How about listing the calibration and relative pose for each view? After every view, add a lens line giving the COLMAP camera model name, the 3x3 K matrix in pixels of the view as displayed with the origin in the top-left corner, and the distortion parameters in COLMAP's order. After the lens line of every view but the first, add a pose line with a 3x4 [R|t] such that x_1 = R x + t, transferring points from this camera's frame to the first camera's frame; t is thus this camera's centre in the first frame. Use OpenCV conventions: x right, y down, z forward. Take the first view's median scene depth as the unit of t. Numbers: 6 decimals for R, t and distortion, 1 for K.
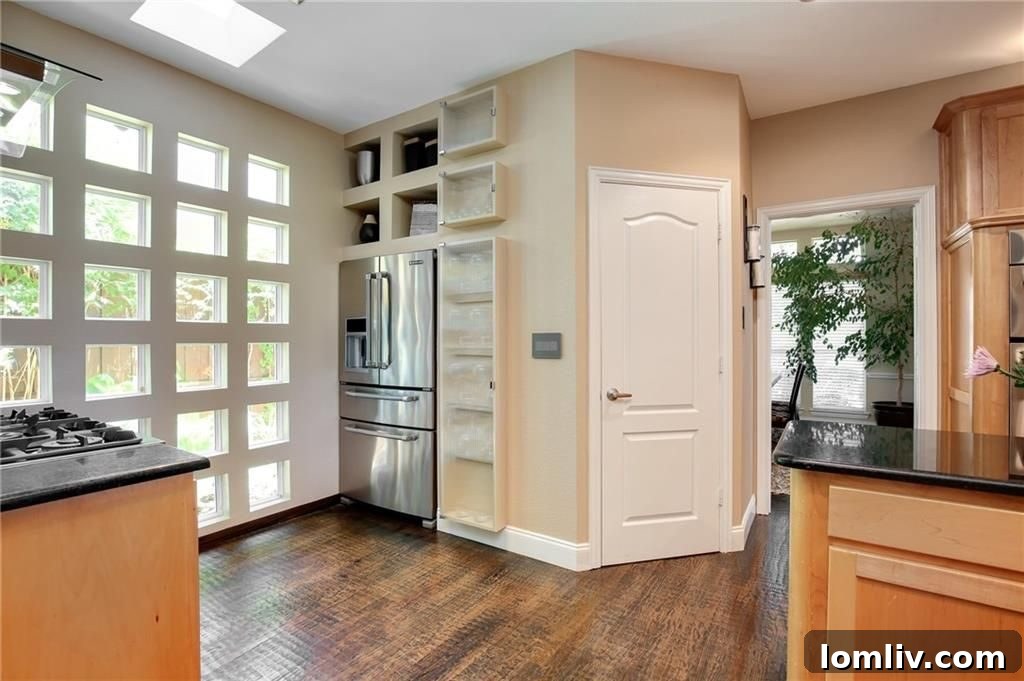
lens RADIAL K [[483.4, 0, 512.7], [0, 483.4, 334.6], [0, 0, 1]] dist [-0.020351, 0.002925]
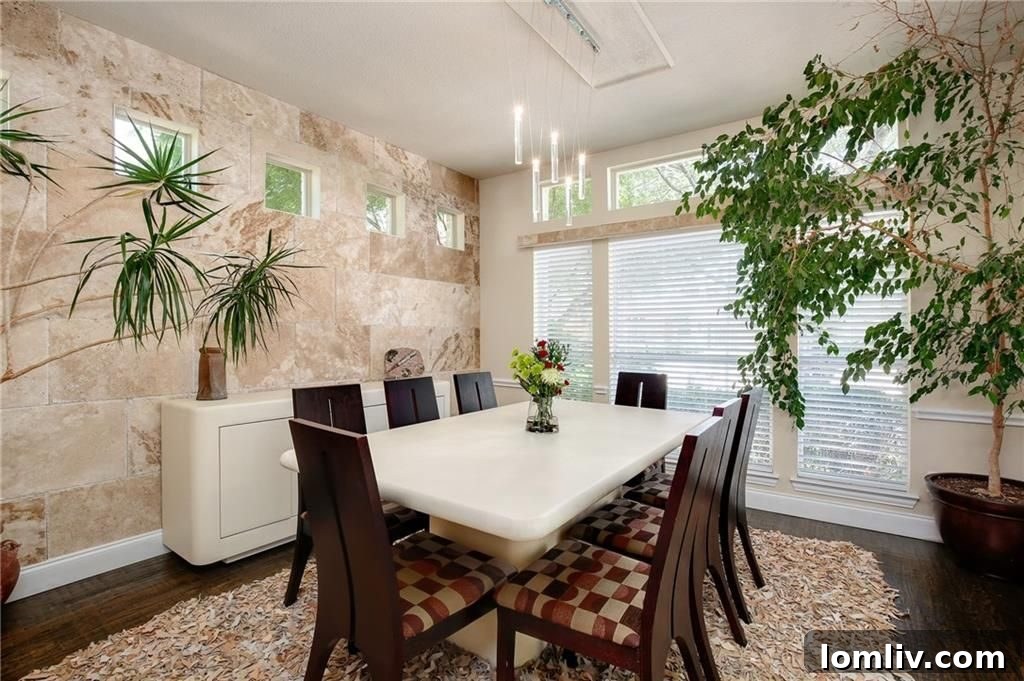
lens RADIAL K [[483.4, 0, 512.1], [0, 483.4, 334.9], [0, 0, 1]] dist [-0.020351, 0.002925]
pose [[0.999230, 0.001553, -0.039209, 0.369237], [-0.001520, 0.999998, 0.000867, 0.010053], [0.039211, -0.000807, 0.999231, 0.522646]]
